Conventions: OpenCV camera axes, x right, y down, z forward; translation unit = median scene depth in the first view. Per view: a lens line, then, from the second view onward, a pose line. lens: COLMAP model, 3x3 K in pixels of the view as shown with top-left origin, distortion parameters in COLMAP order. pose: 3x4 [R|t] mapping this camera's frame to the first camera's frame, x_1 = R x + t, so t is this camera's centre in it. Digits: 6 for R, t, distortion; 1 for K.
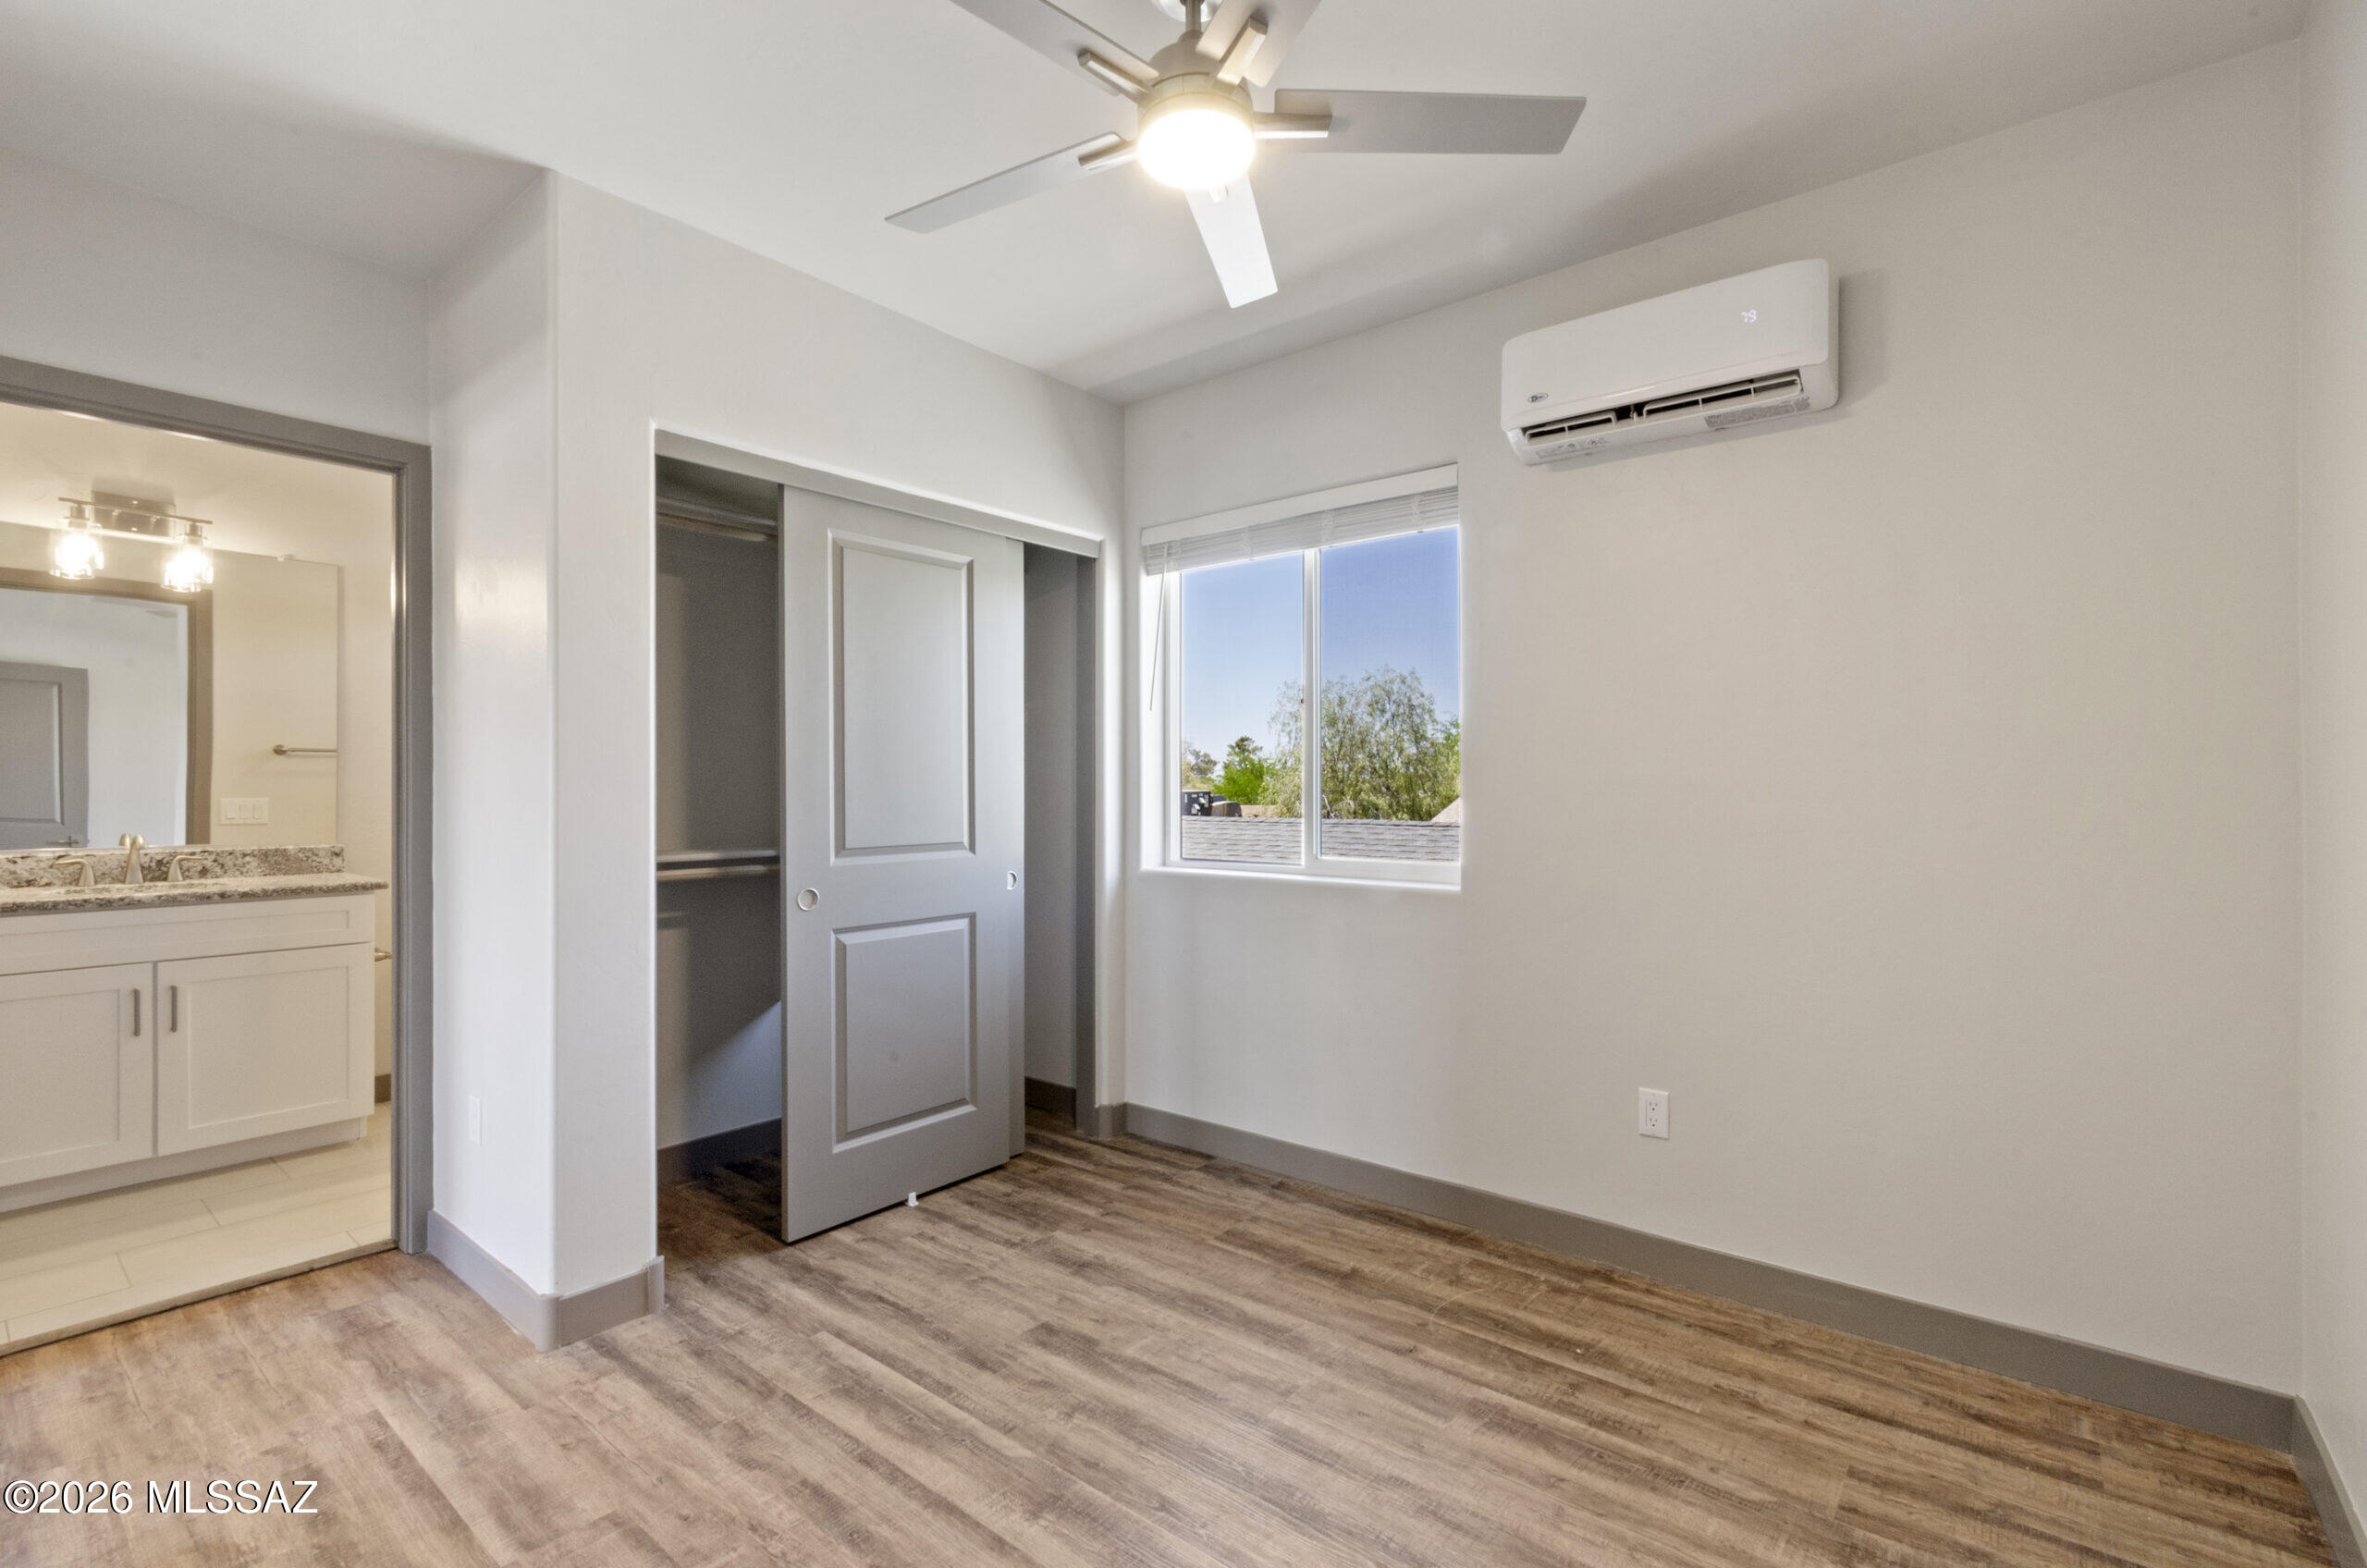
lens RADIAL K [[1032.2, 0, 1194.3], [0, 1032.2, 791.8], [0, 0, 1]] dist [-0.001051, -0.000450]
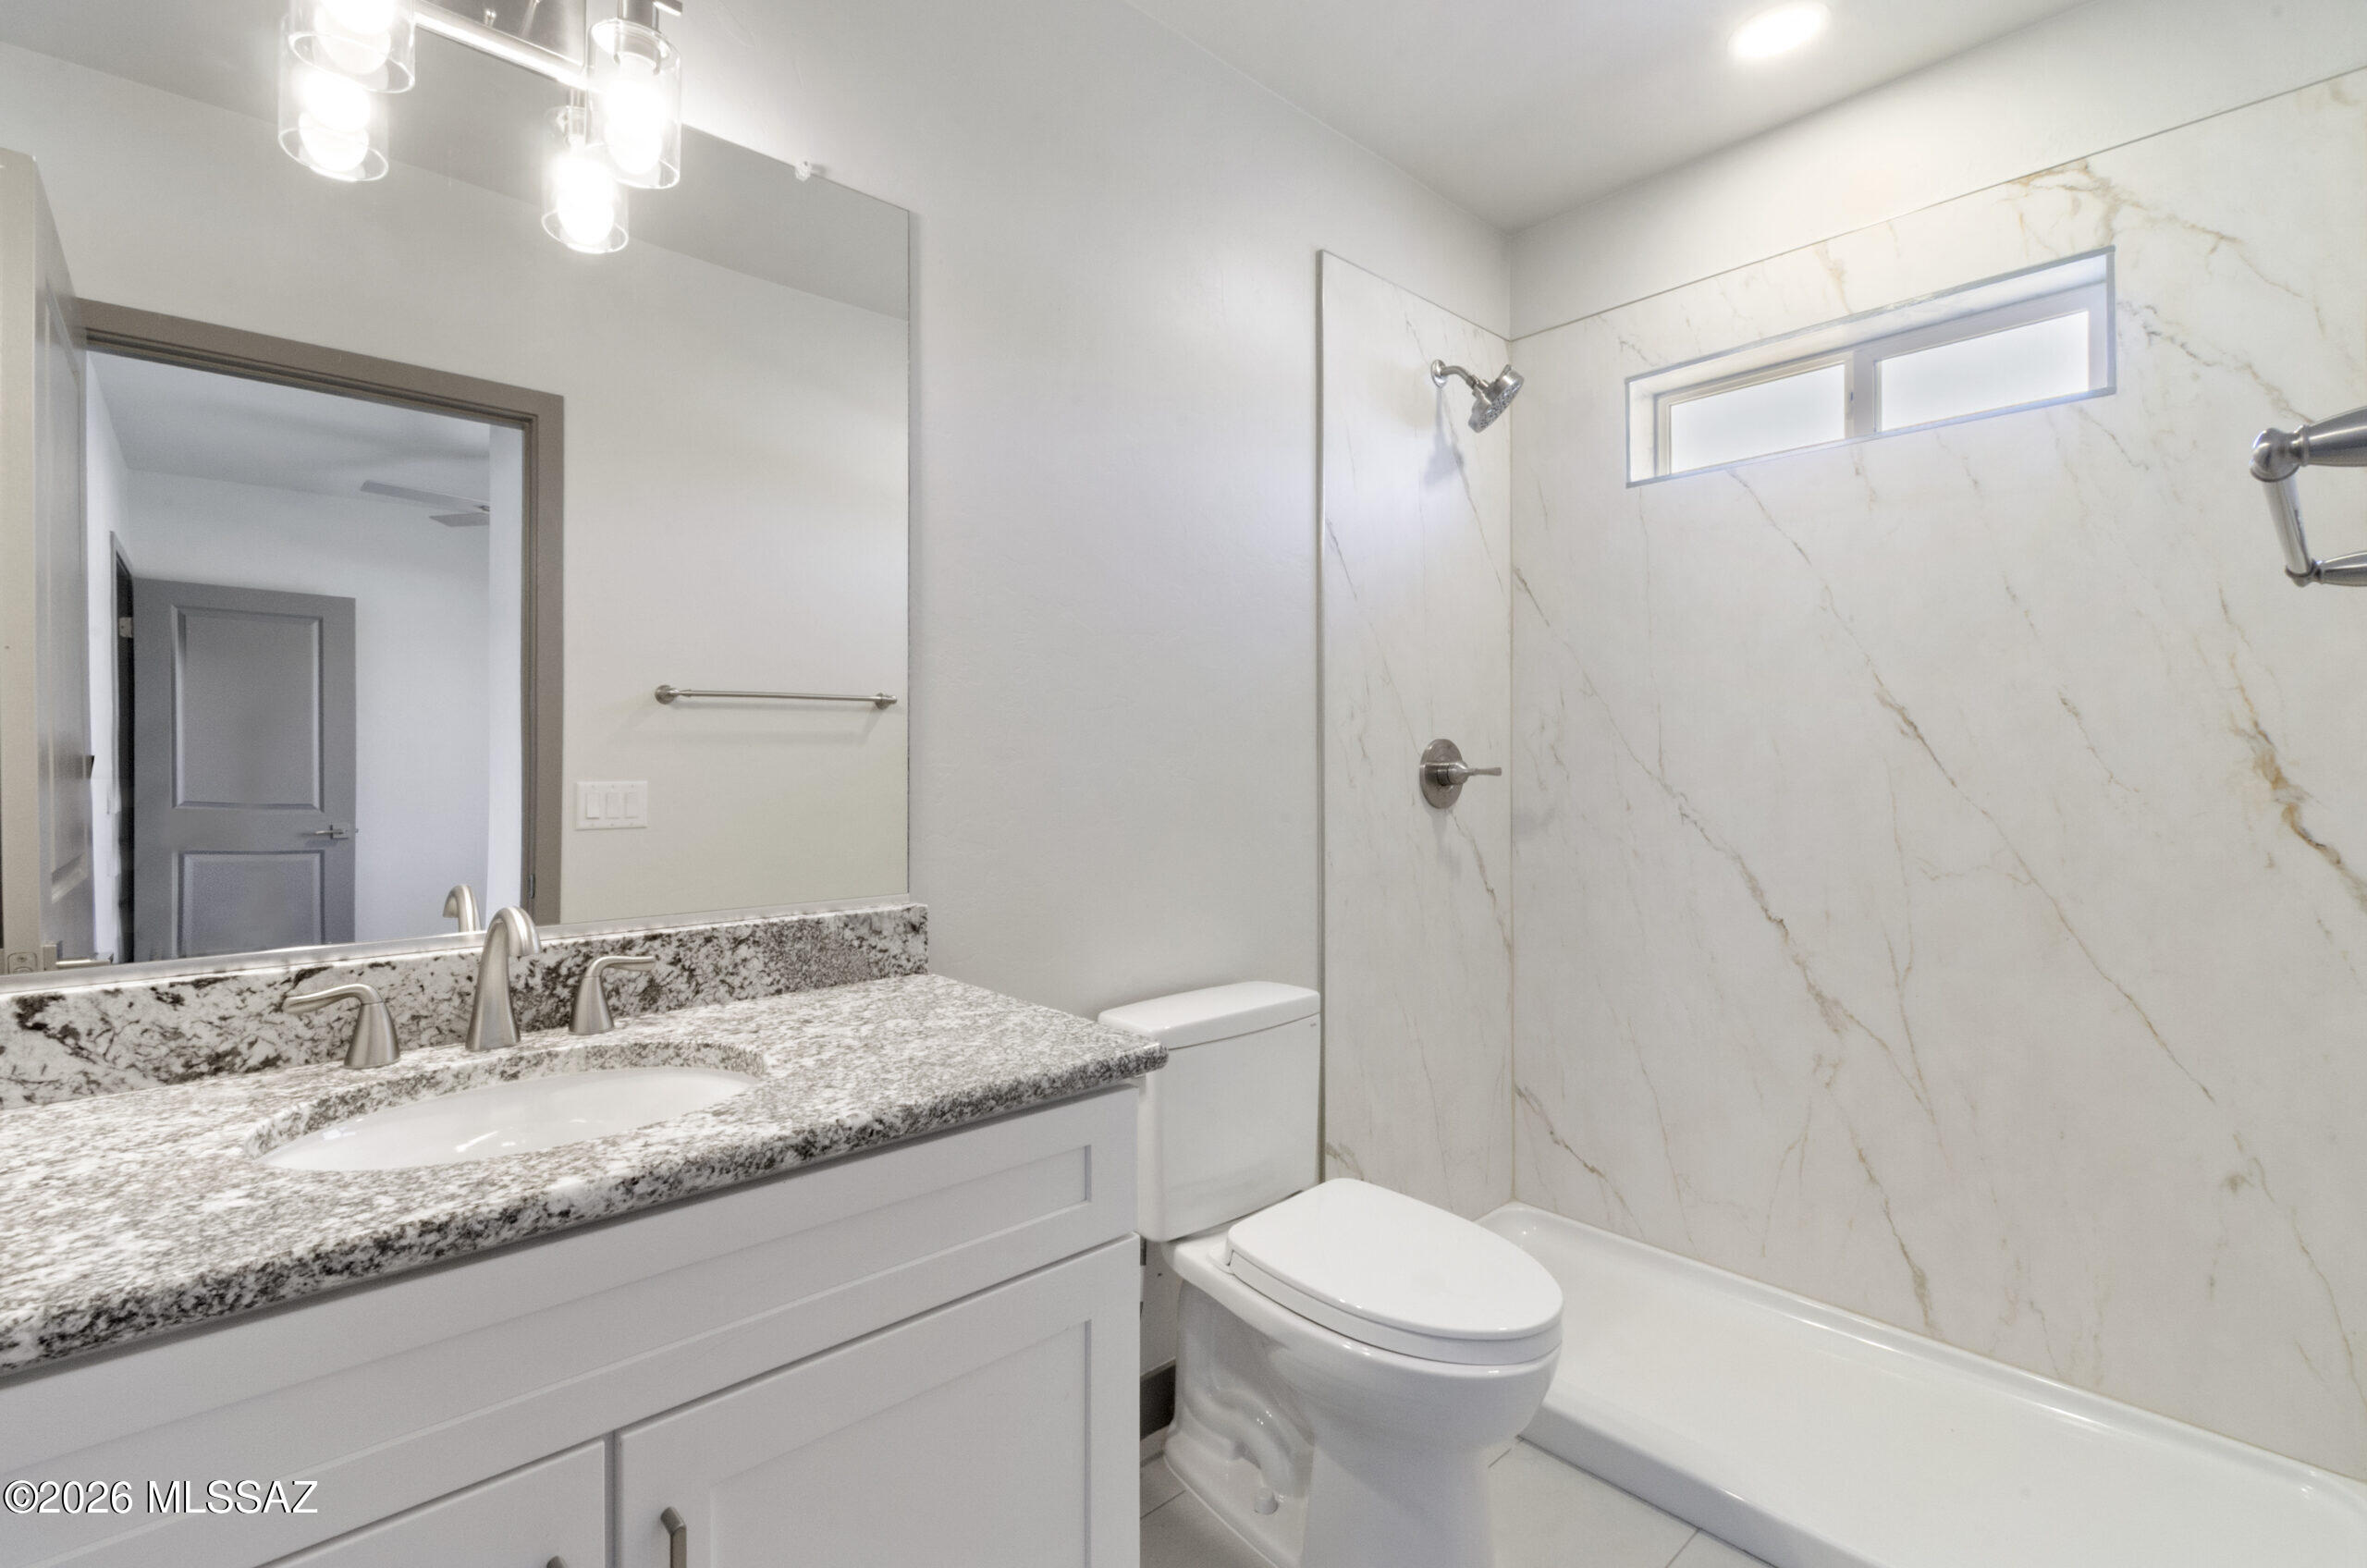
lens RADIAL K [[1032.2, 0, 1181.2], [0, 1032.2, 764.6], [0, 0, 1]] dist [-0.001051, -0.000450]
pose [[0.989909, -0.002572, -0.141678, -0.742479], [0.002673, 0.999996, 0.000519, -0.003357], [0.141677, -0.000893, 0.989913, 0.682546]]
